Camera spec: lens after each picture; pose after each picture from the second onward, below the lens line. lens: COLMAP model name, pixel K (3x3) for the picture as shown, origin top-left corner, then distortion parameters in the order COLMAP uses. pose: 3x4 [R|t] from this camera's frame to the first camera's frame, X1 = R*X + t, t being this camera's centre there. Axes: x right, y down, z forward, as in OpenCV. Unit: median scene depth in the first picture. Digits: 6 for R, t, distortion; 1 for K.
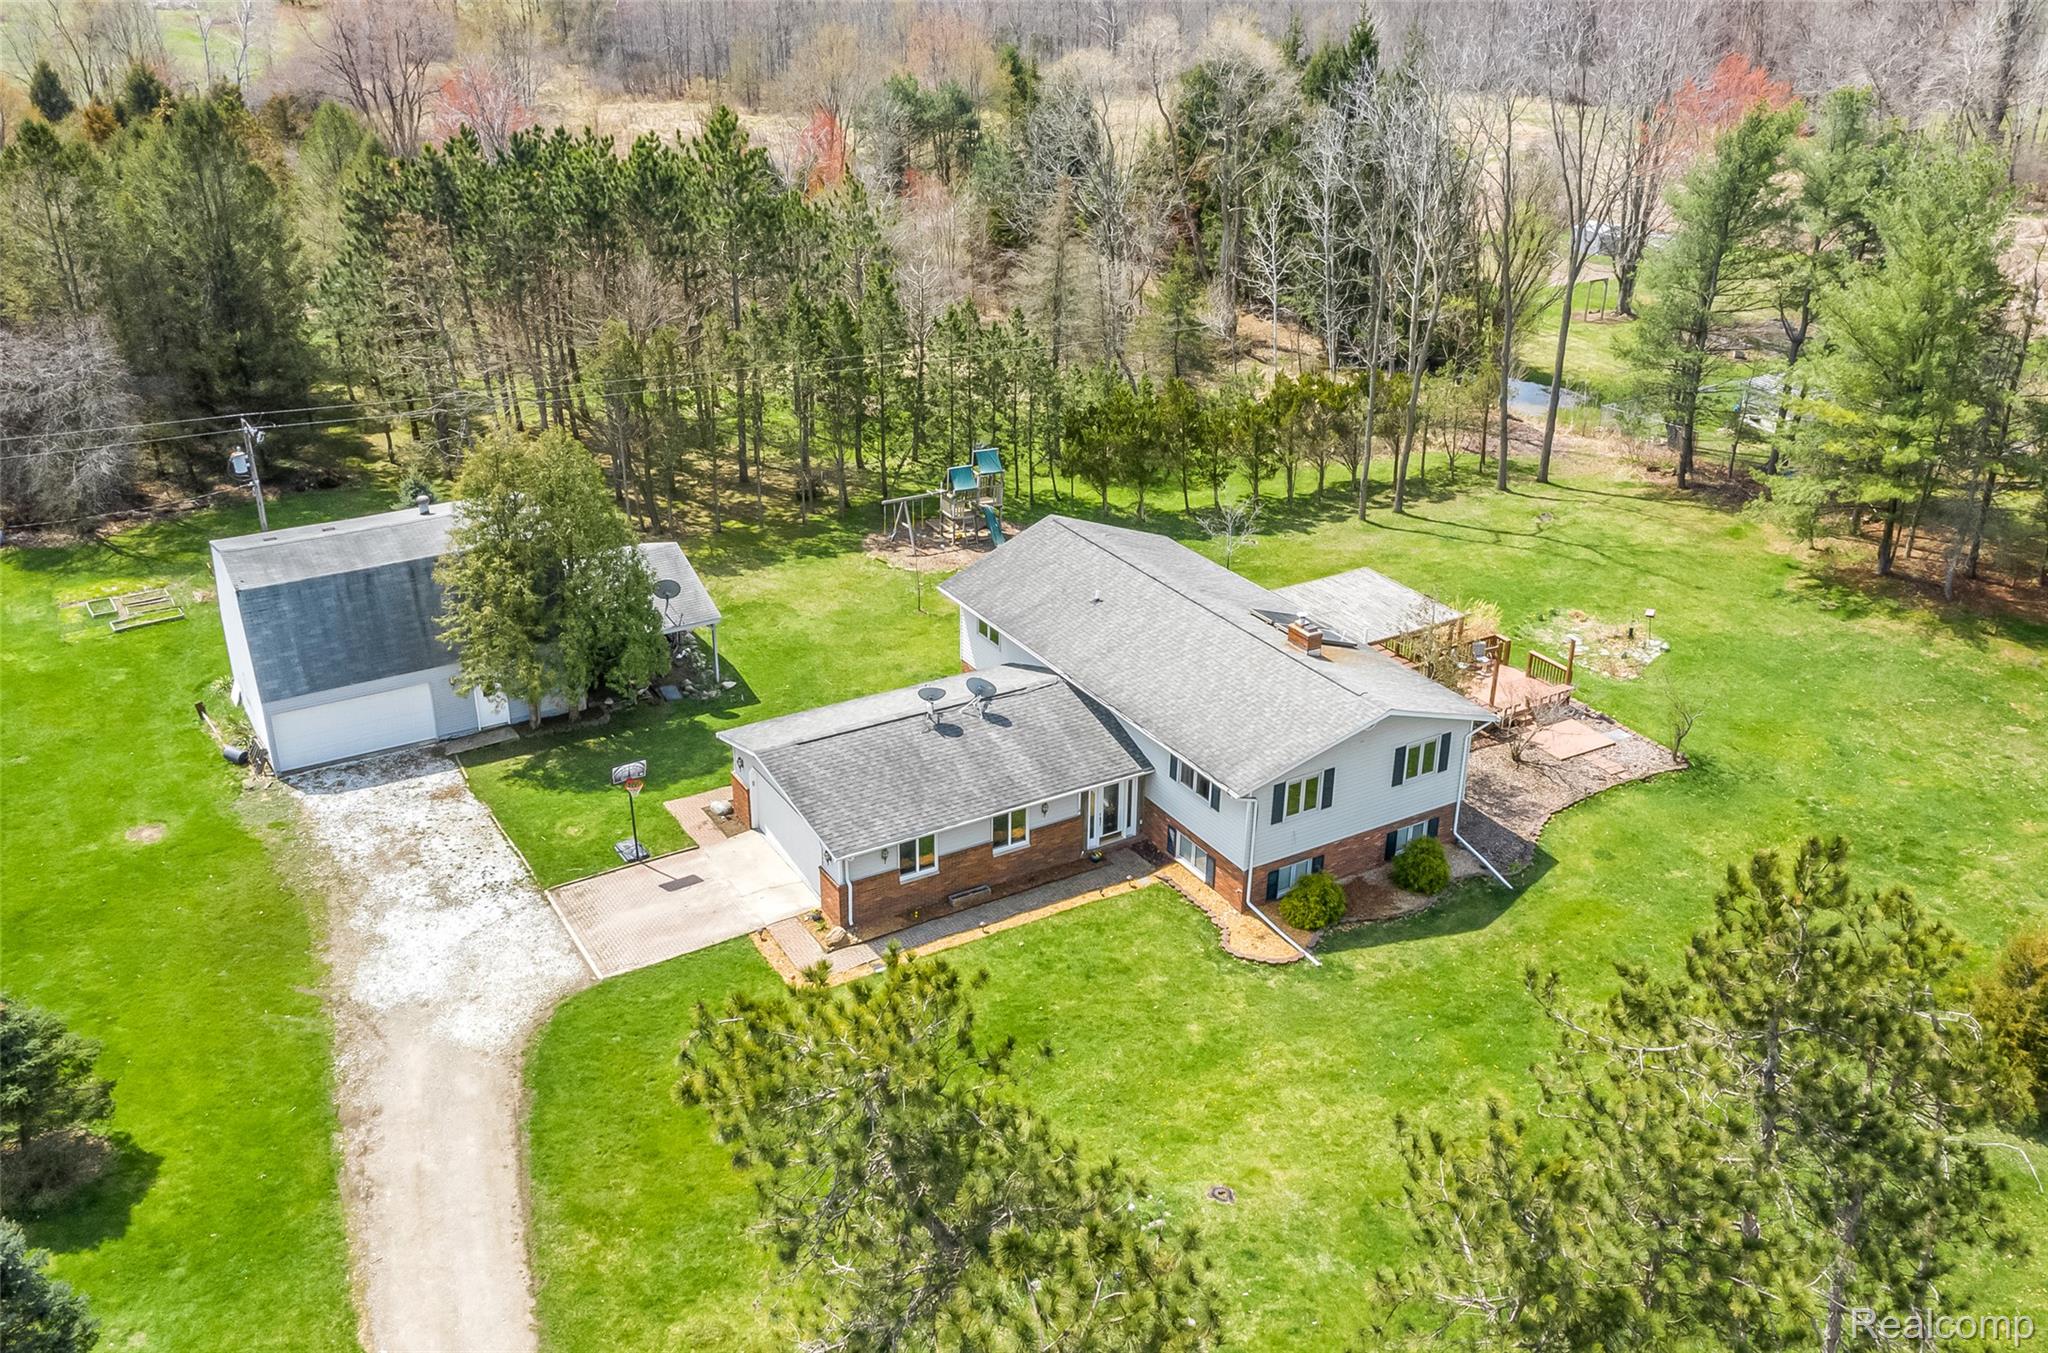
lens RADIAL K [[1733.4, 0, 1024.0], [0, 1733.4, 676.5], [0, 0, 1]] dist [-0.000425, 0.000625]
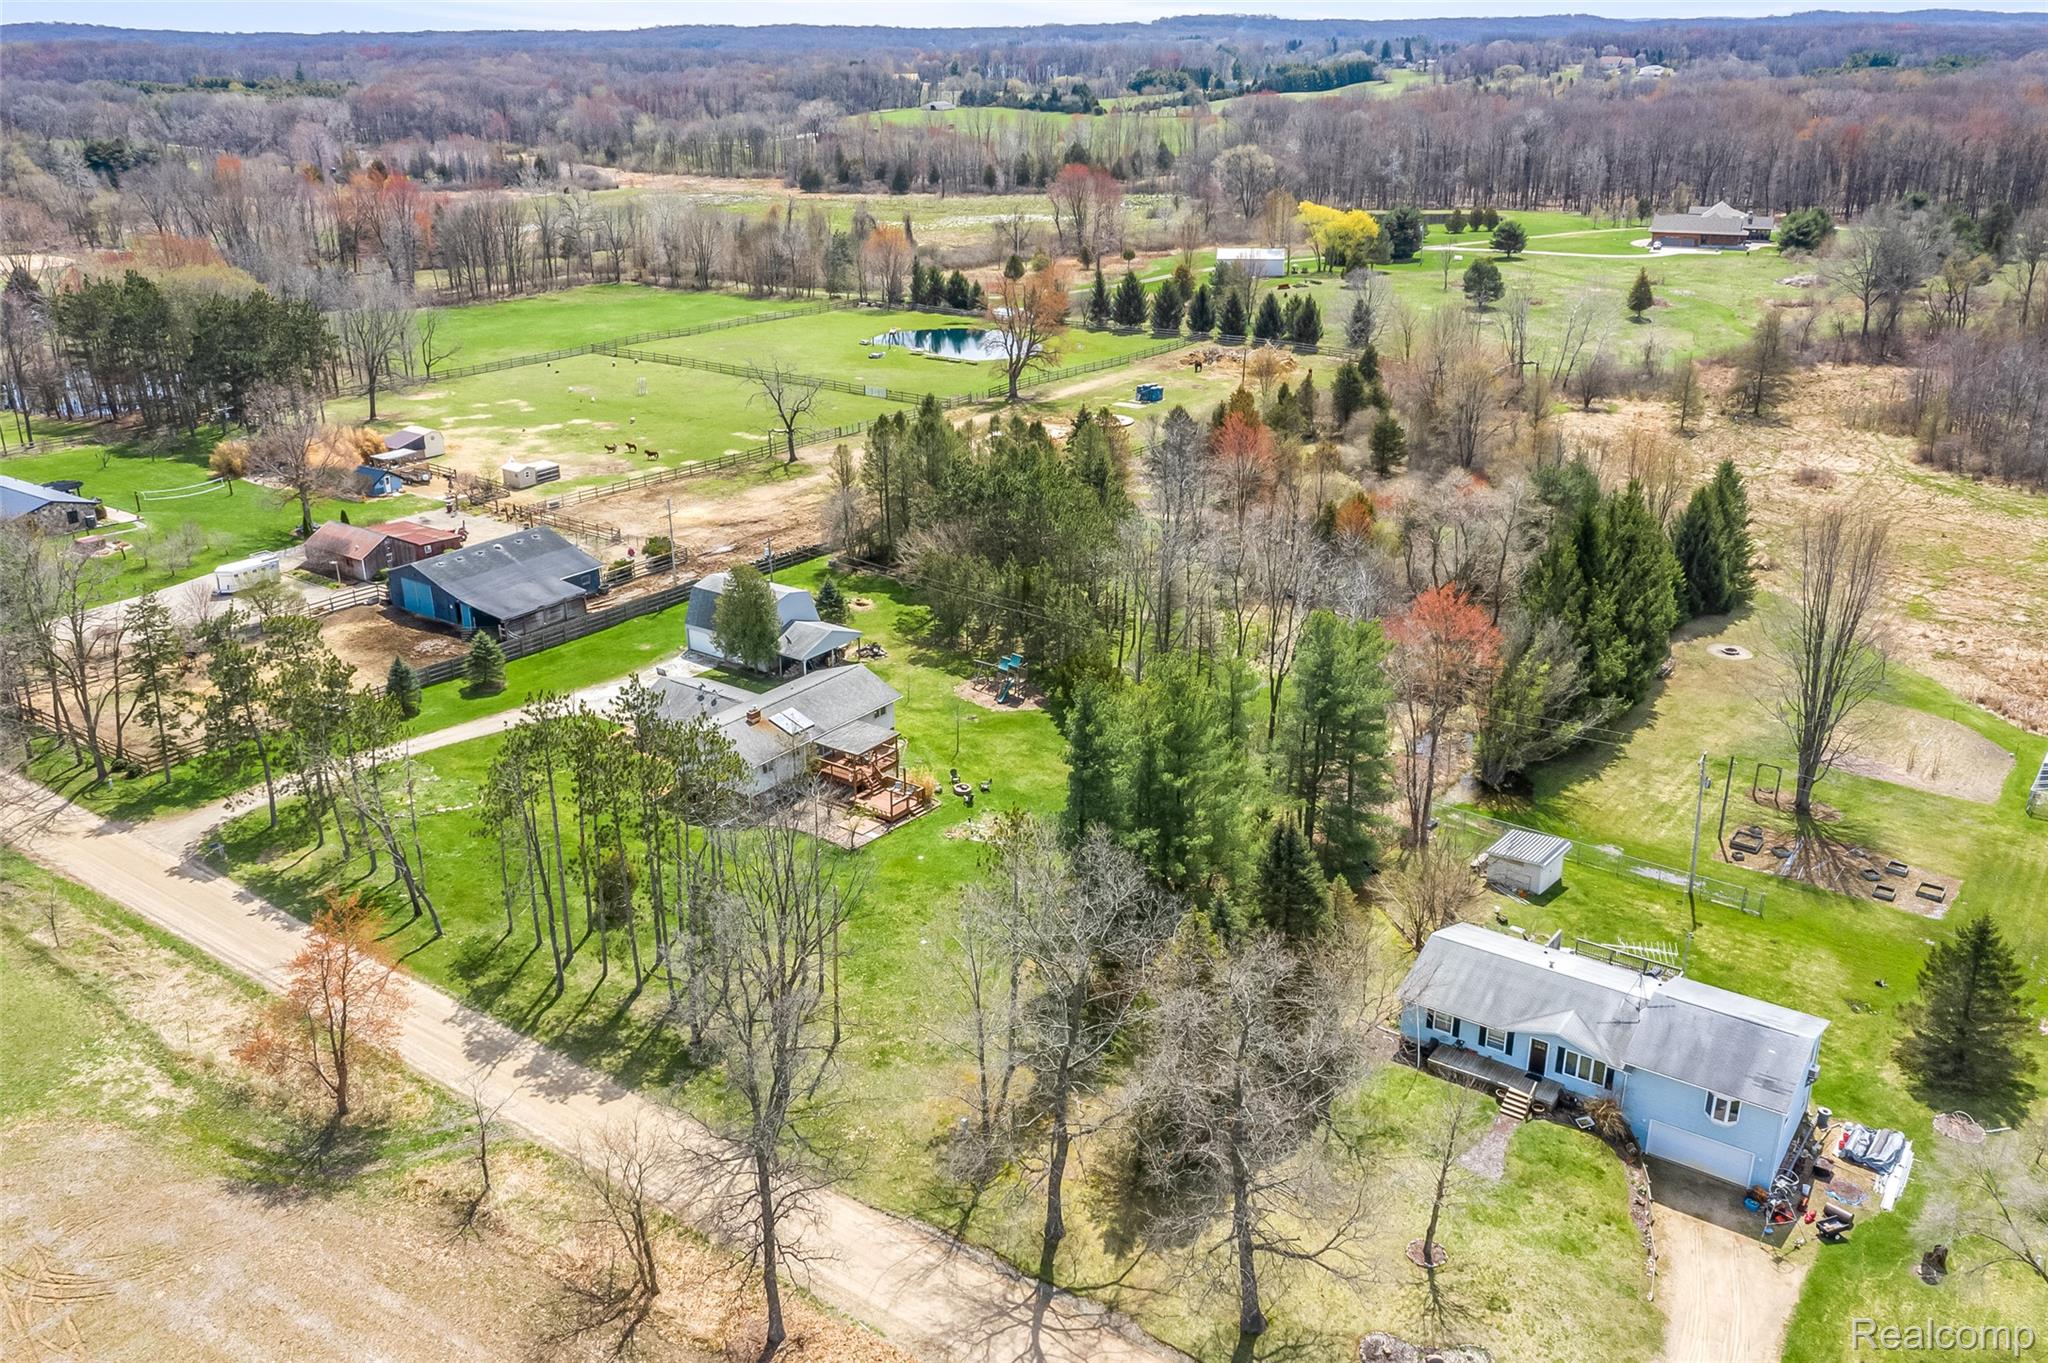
lens RADIAL K [[1646.2, 0, 1024.0], [0, 1646.2, 681.5], [0, 0, 1]] dist [-0.011604, 0.009660]
pose [[0.400066, 0.324046, -0.857287, 2.145911], [-0.384339, 0.908500, 0.164047, -0.554272], [0.832004, 0.263859, 0.488003, 0.127570]]
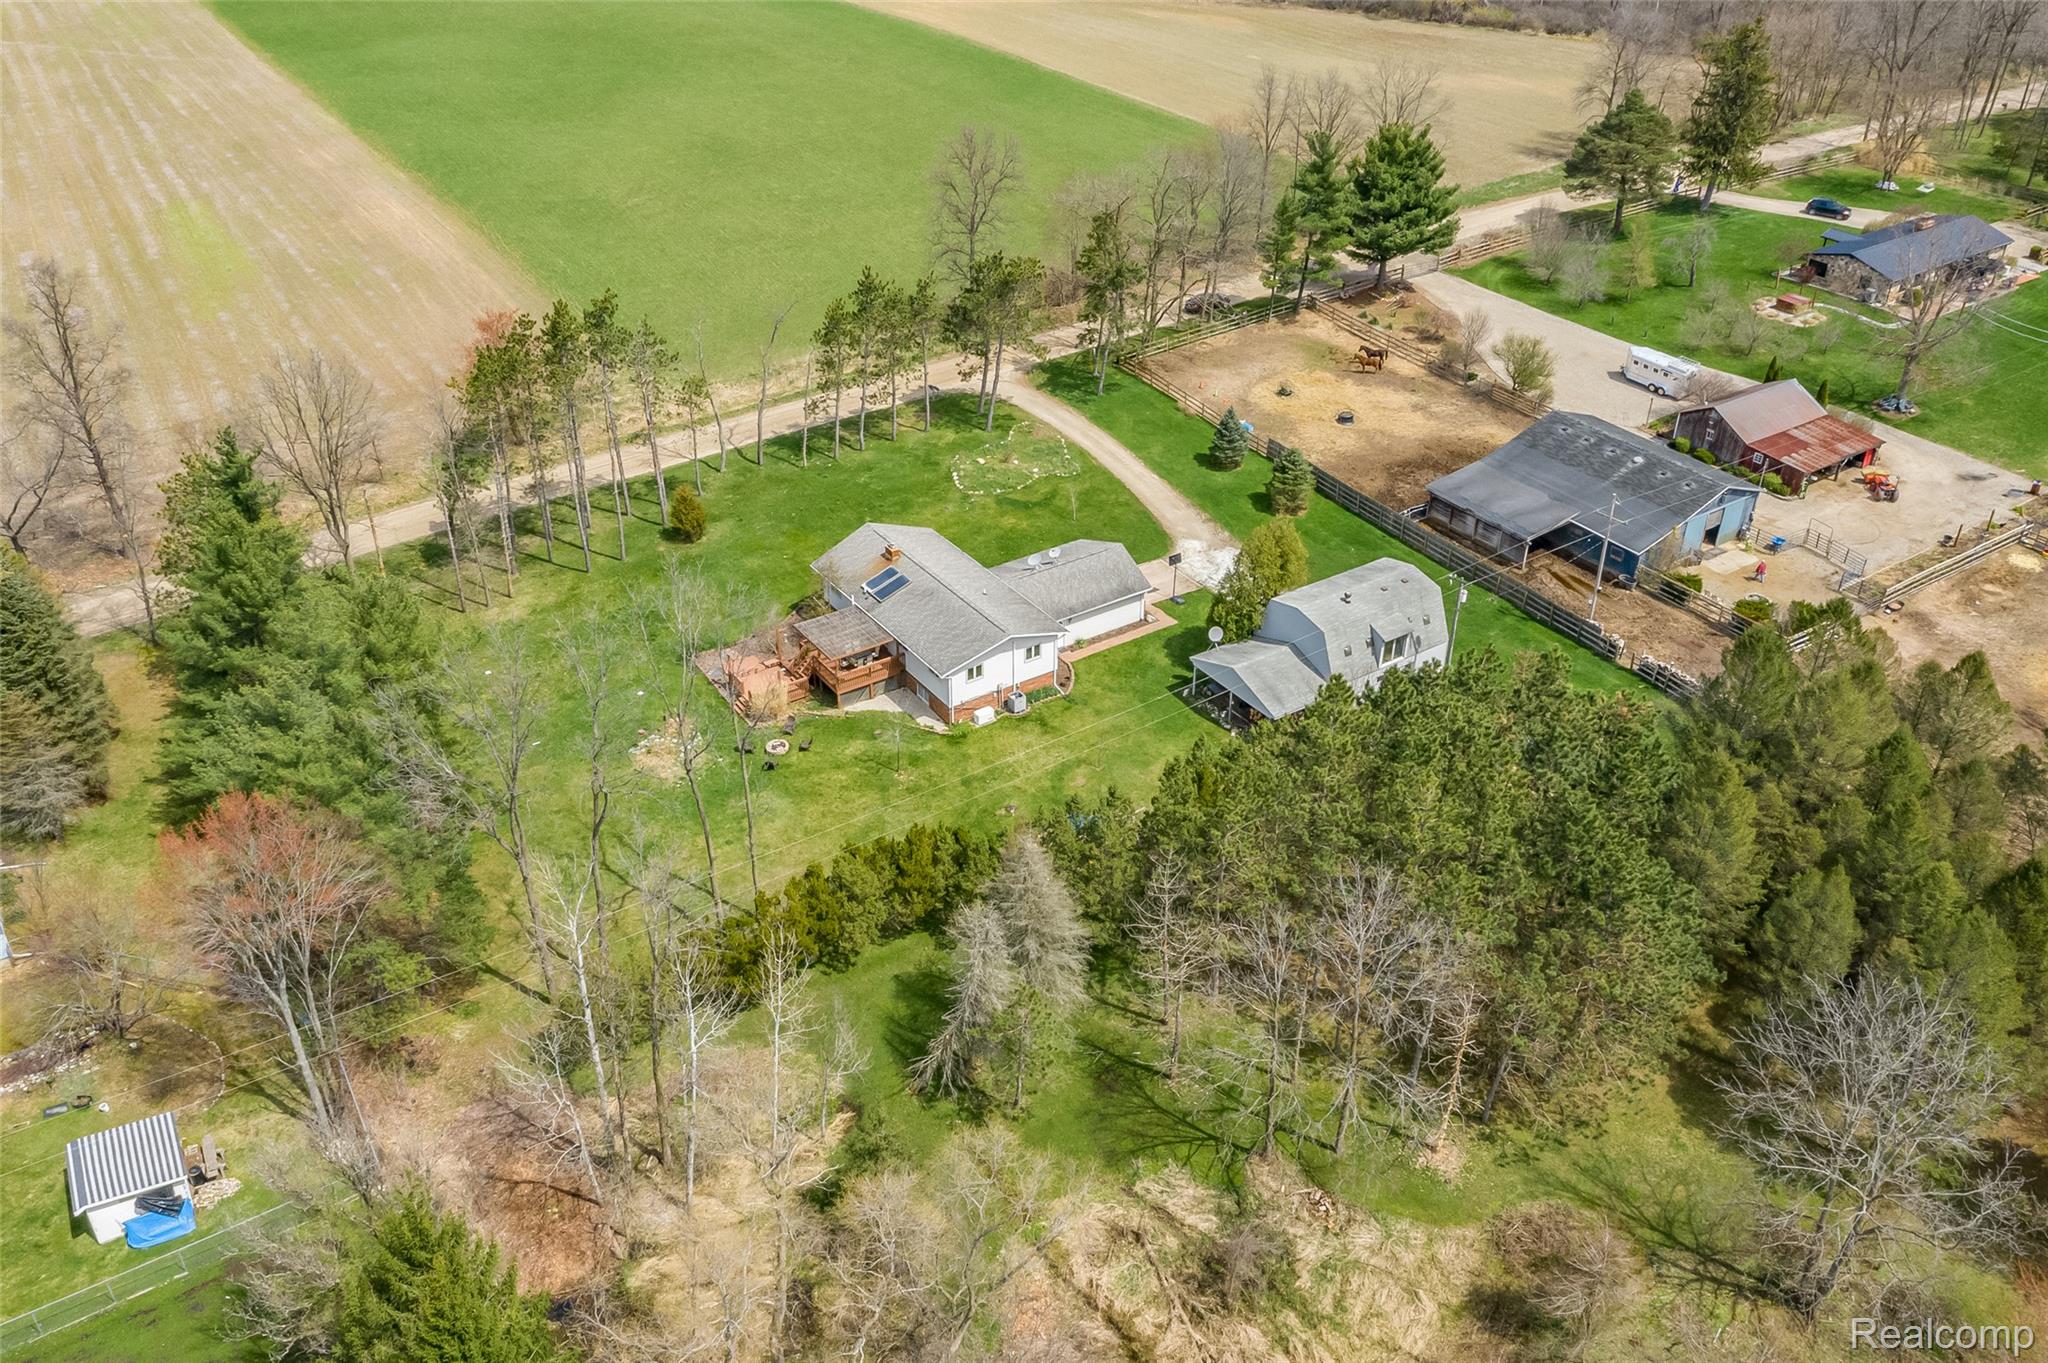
lens RADIAL K [[1646.2, 0, 1024.0], [0, 1646.2, 681.5], [0, 0, 1]] dist [-0.011604, 0.009660]
pose [[-0.998788, 0.023922, -0.043007, 0.081992], [-0.024162, 0.522950, 0.852021, -1.616042], [0.042872, 0.852028, -0.521738, 2.069196]]
